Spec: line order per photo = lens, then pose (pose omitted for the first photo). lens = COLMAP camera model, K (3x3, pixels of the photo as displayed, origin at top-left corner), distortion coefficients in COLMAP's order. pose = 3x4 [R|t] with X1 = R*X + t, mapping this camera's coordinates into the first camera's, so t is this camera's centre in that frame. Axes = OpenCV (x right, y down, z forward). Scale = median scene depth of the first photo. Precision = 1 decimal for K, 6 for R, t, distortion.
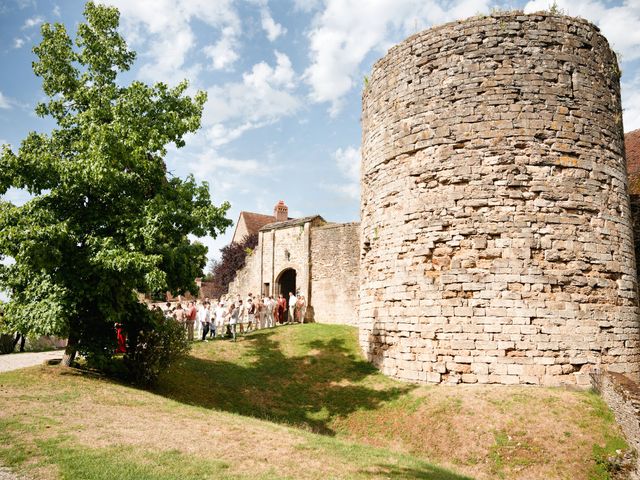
lens RADIAL K [[249.4, 0, 320.0], [0, 249.4, 240.0], [0, 0, 1]] dist [-0.000046, 0.000043]
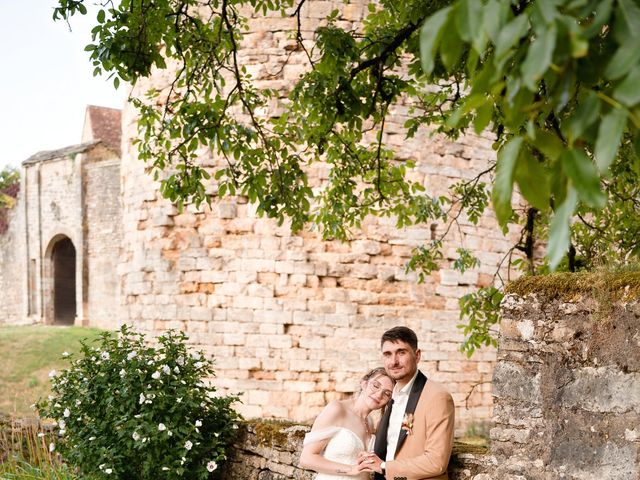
lens RADIAL K [[556.0, 0, 320.0], [0, 556.0, 240.0], [0, 0, 1]] dist [-0.002845, 0.005644]
pose [[0.998761, 0.011636, -0.048395, 0.975197], [-0.003921, 0.987660, 0.156562, -0.136623], [0.049619, -0.156178, 0.986482, -0.401321]]
